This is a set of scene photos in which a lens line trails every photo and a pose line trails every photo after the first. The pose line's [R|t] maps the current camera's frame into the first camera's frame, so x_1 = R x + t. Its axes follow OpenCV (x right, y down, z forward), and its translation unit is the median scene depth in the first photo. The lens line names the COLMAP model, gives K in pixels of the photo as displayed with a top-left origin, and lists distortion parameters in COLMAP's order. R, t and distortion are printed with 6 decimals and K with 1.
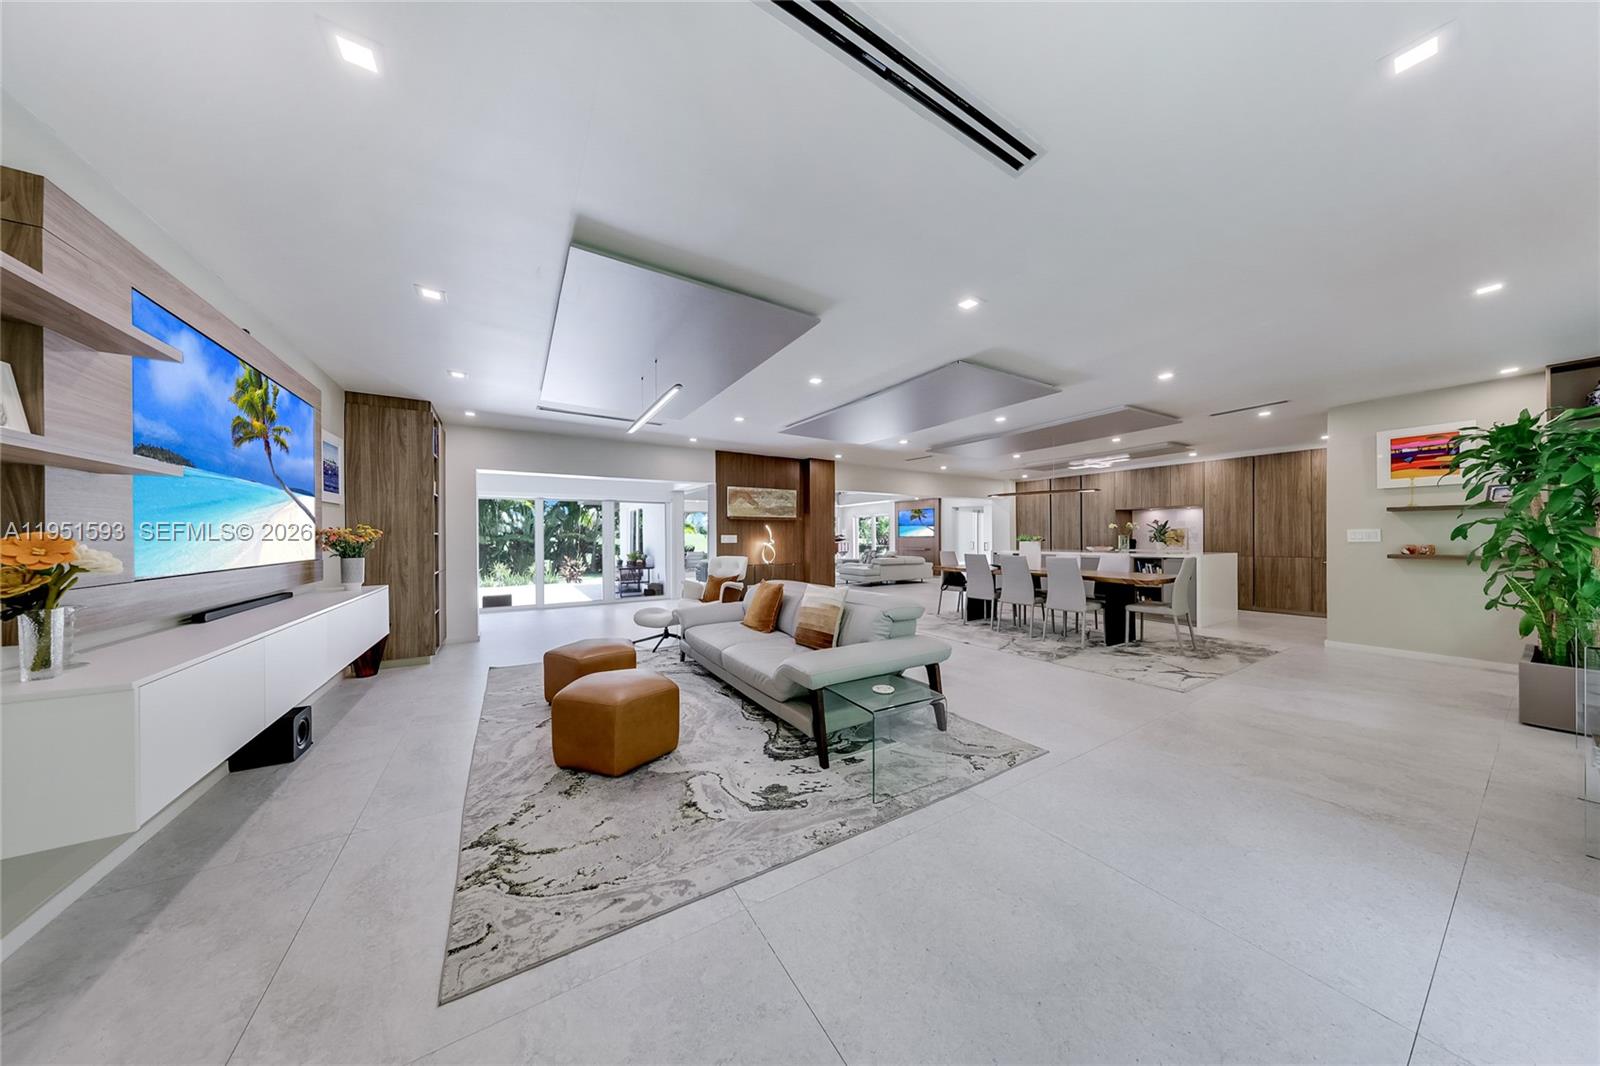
lens RADIAL K [[471.4, 0, 802.2], [0, 471.4, 534.5], [0, 0, 1]] dist [-0.000936, -0.000027]
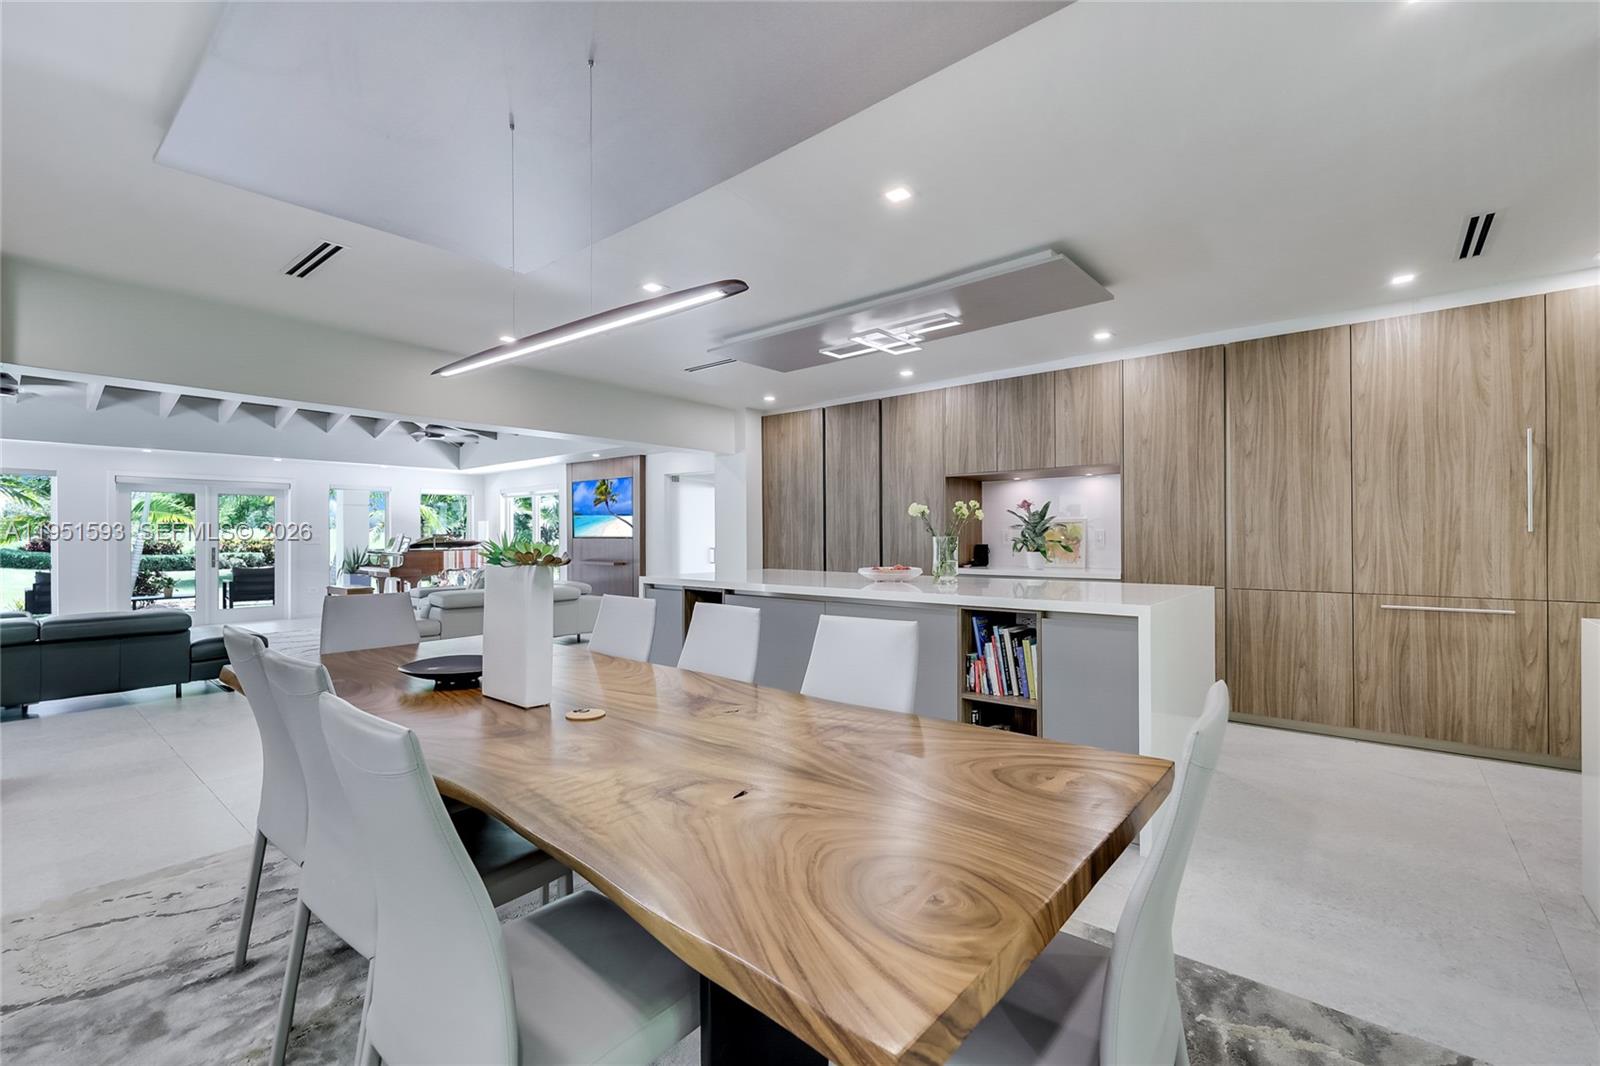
lens RADIAL K [[694.7, 0, 799.1], [0, 694.7, 533.1], [0, 0, 1]] dist [0.002752, 0.000077]
pose [[0.949607, -0.002182, 0.313437, 0.369553], [0.001172, 0.999993, 0.003410, -0.003824], [-0.313442, -0.002871, 0.949603, 0.481062]]
